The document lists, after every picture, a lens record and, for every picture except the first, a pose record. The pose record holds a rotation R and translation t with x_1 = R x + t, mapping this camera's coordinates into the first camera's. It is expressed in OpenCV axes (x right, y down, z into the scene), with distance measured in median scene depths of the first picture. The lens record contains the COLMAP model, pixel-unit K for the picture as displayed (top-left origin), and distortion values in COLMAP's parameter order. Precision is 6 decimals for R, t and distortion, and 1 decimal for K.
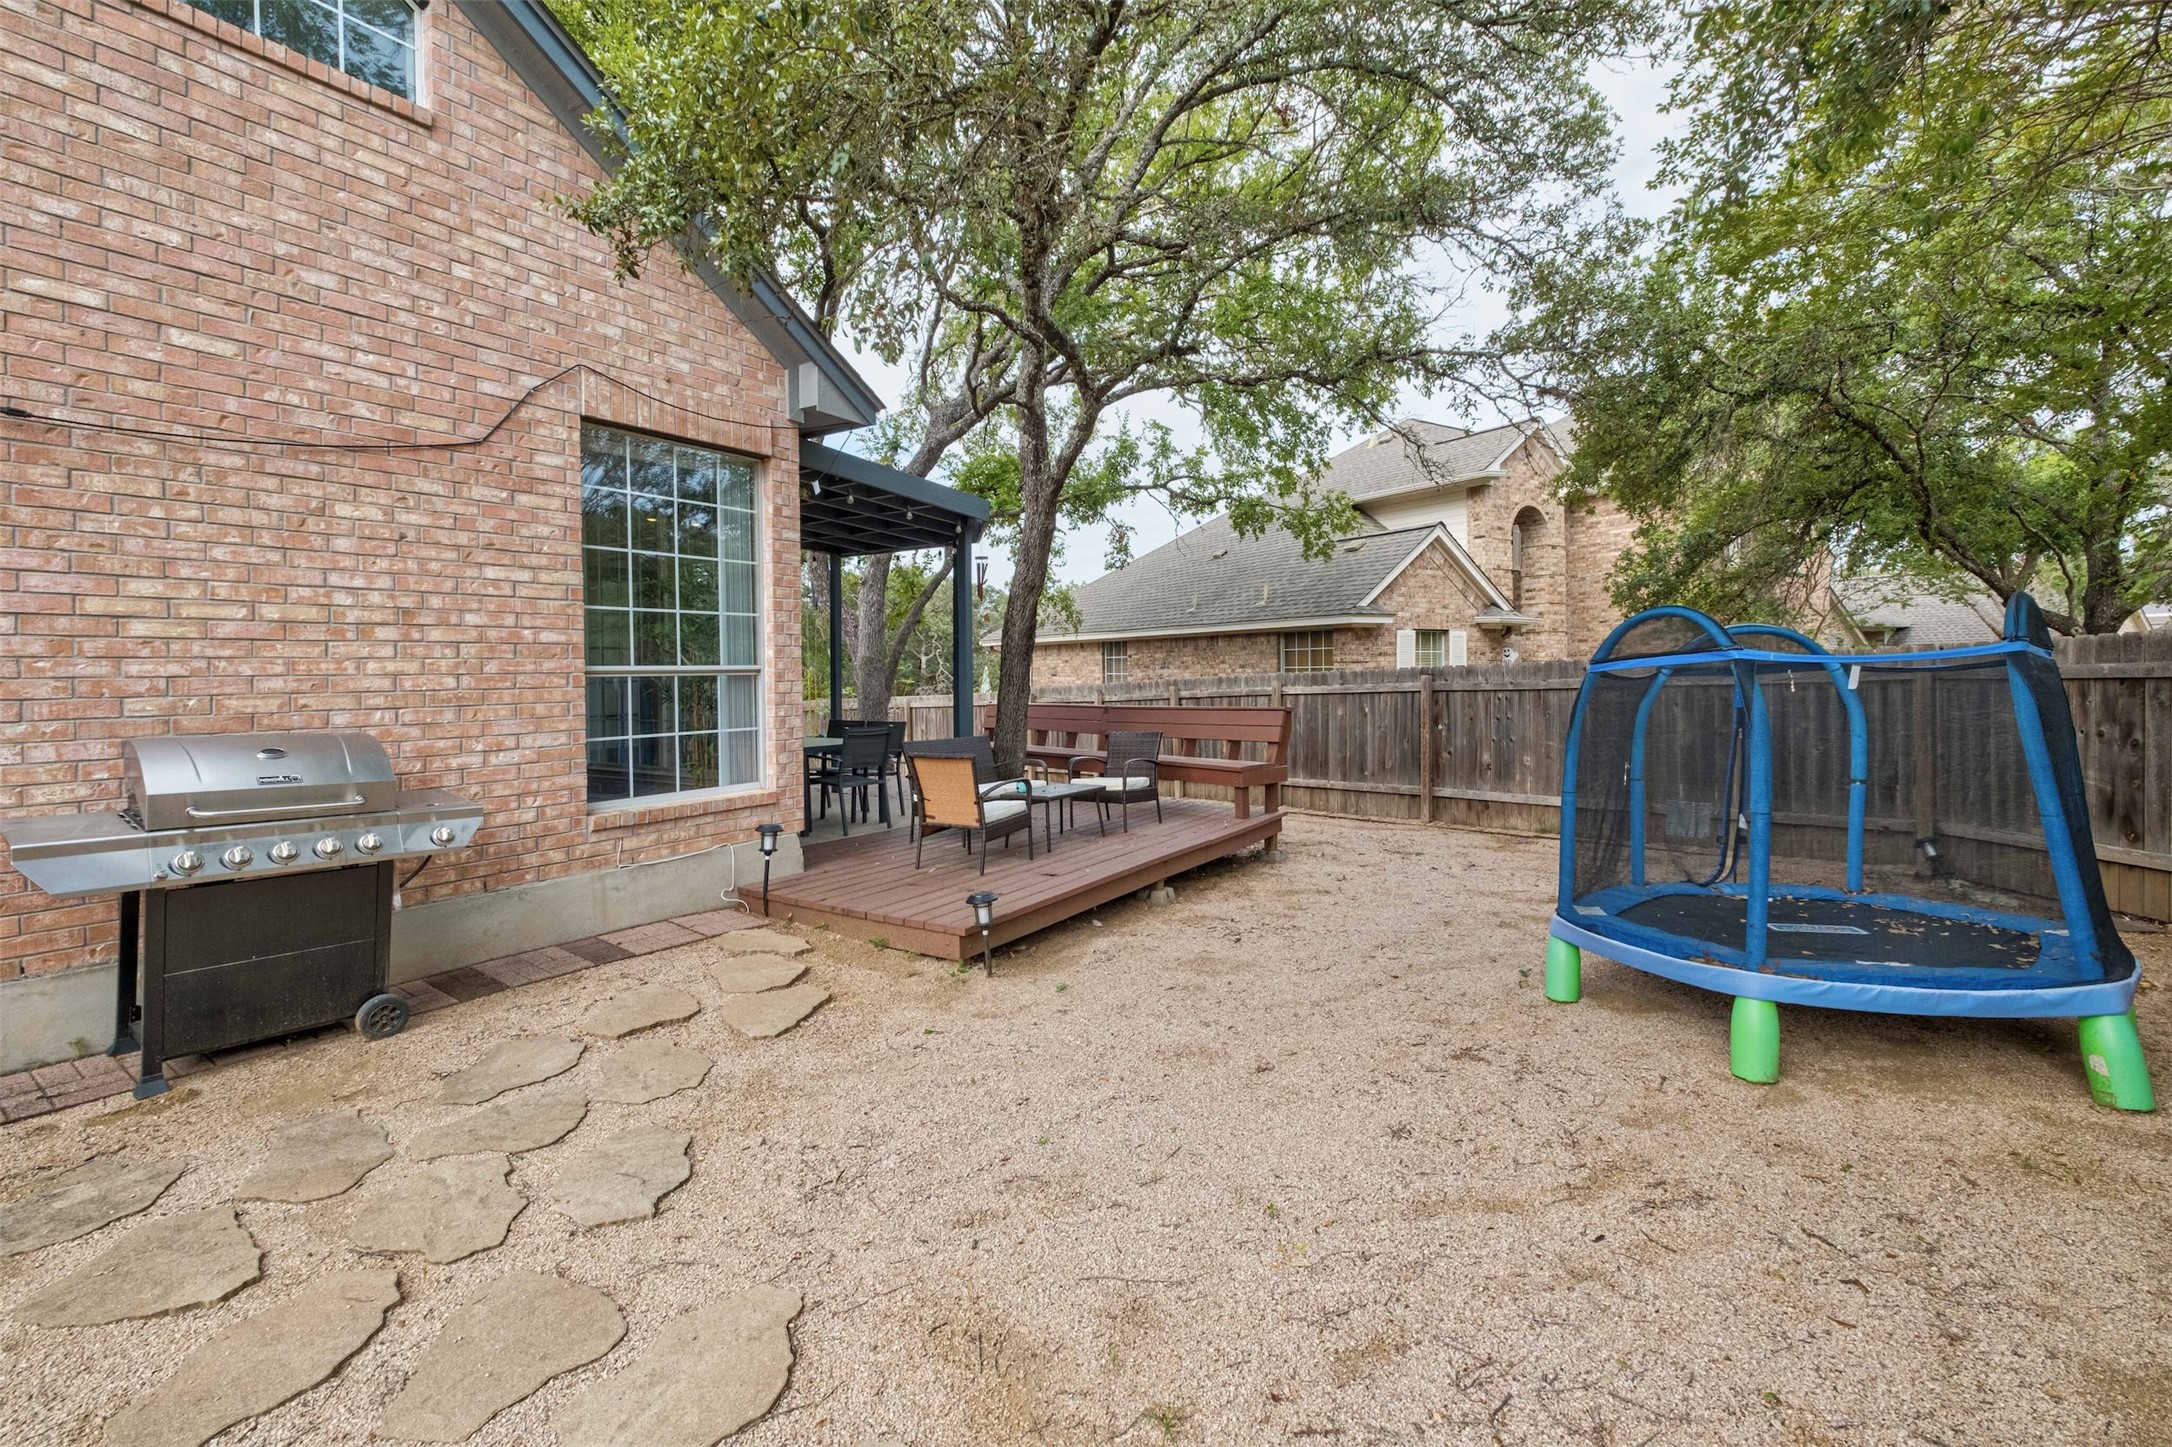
lens RADIAL K [[986.7, 0, 1081.1], [0, 986.7, 675.2], [0, 0, 1]] dist [-0.001634, -0.000295]
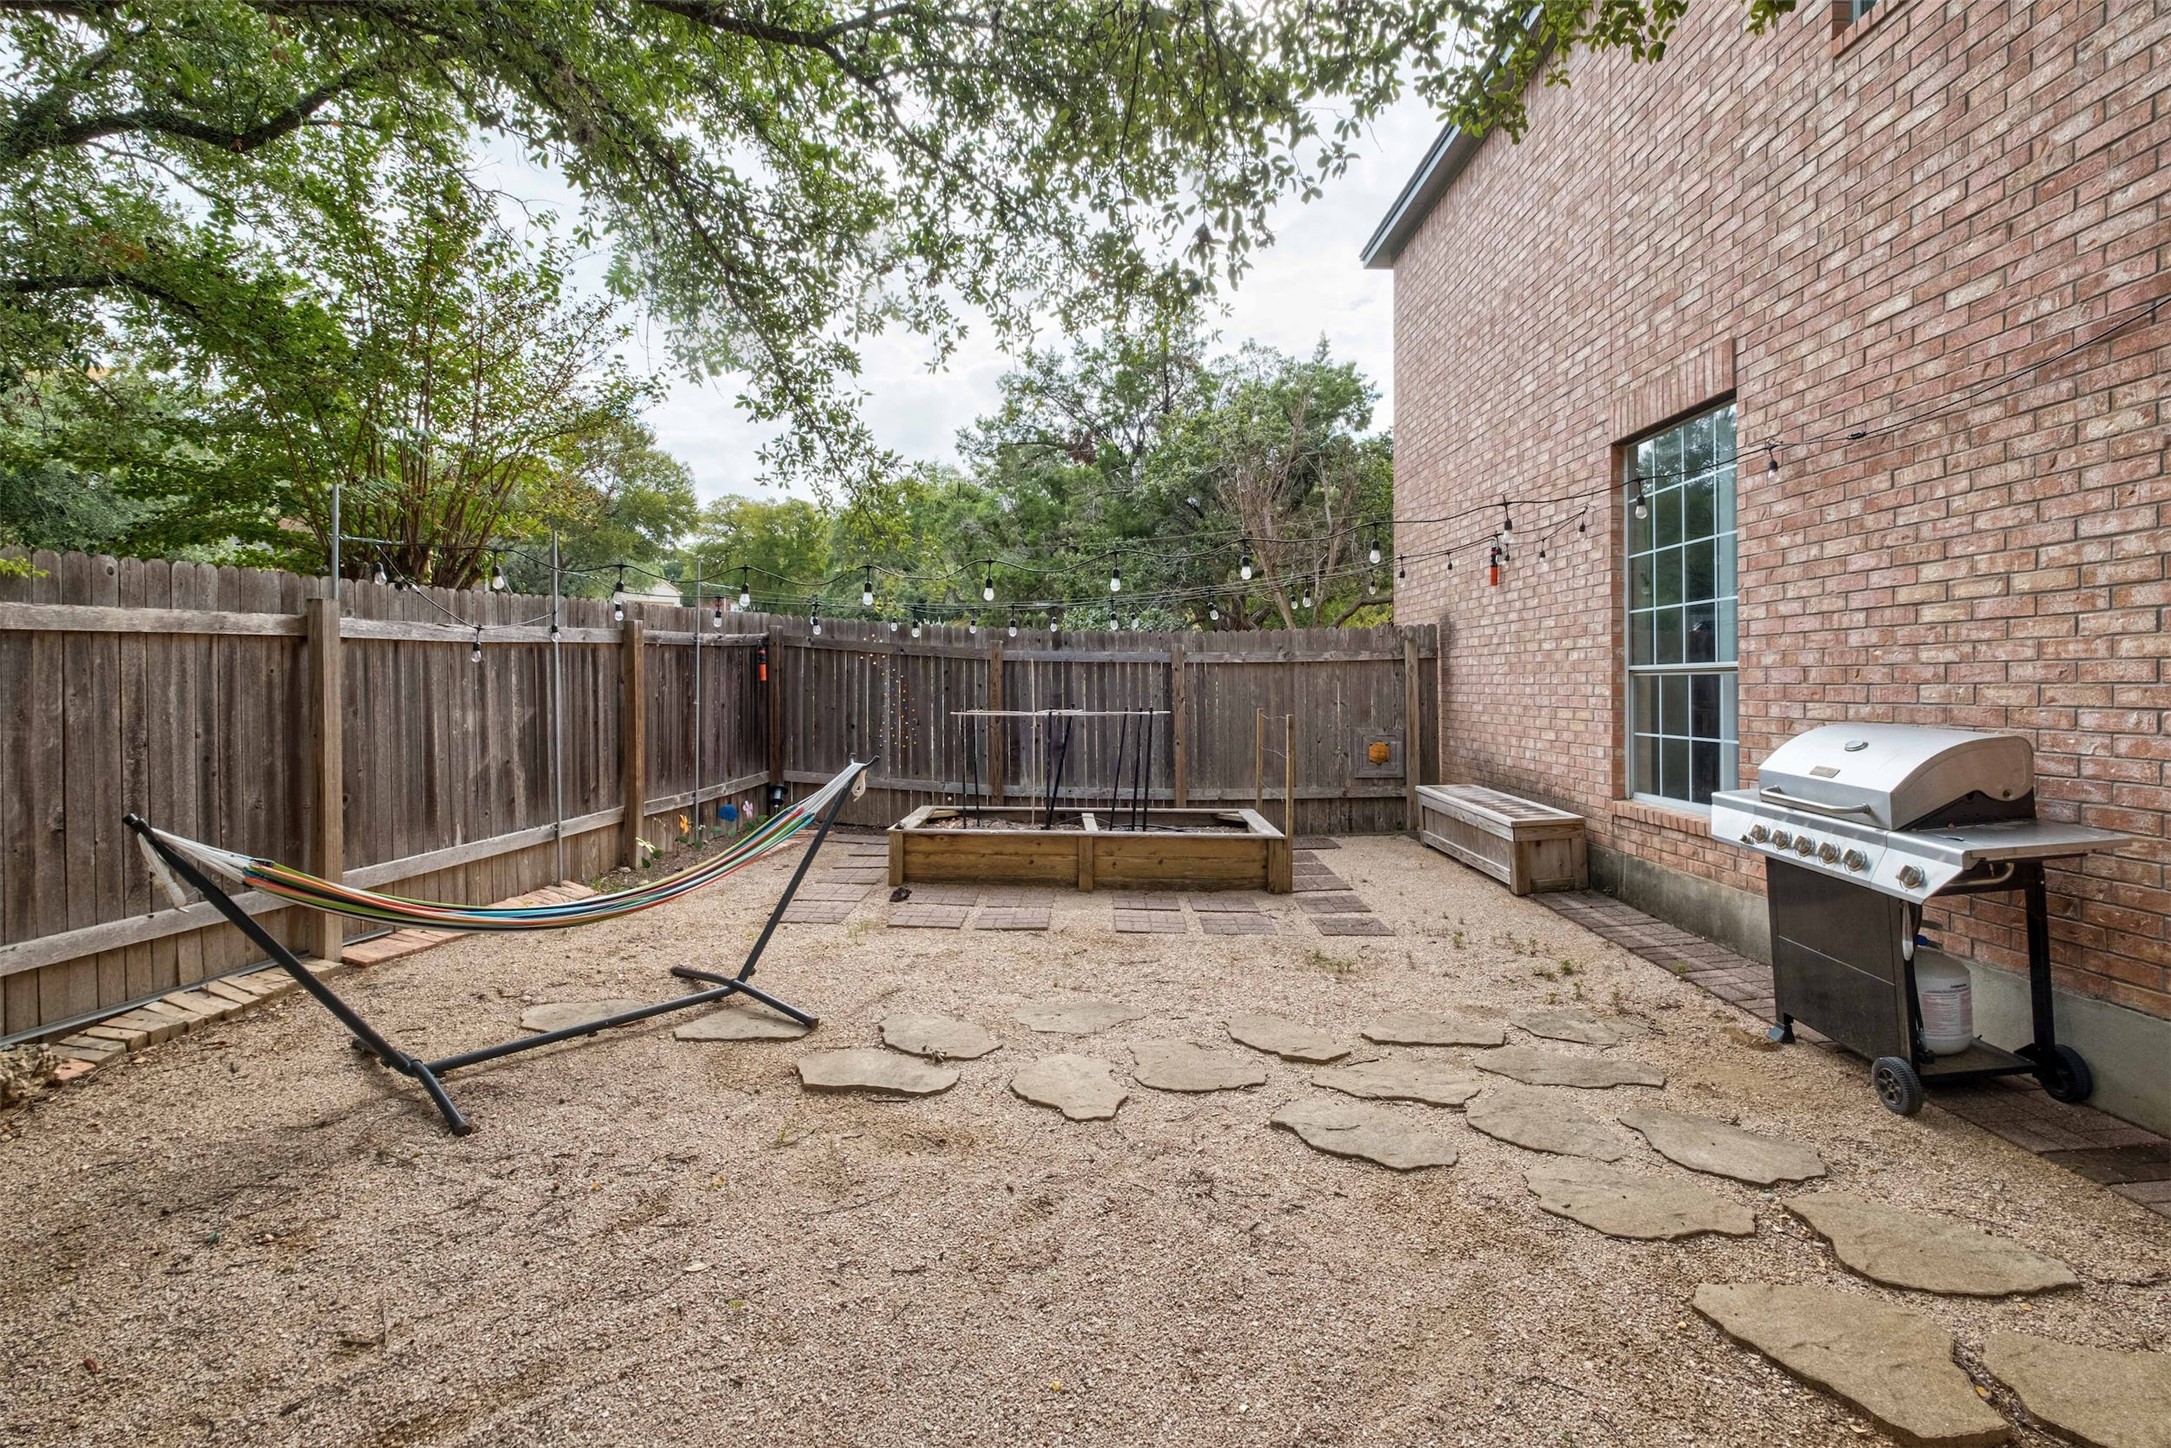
lens RADIAL K [[986.2, 0, 1080.6], [0, 986.2, 675.7], [0, 0, 1]] dist [-0.001634, -0.000295]
pose [[-0.824859, 0.005414, -0.565313, 0.277277], [0.004927, 0.999985, 0.002388, 0.006980], [0.565318, -0.000816, -0.824873, 1.219657]]
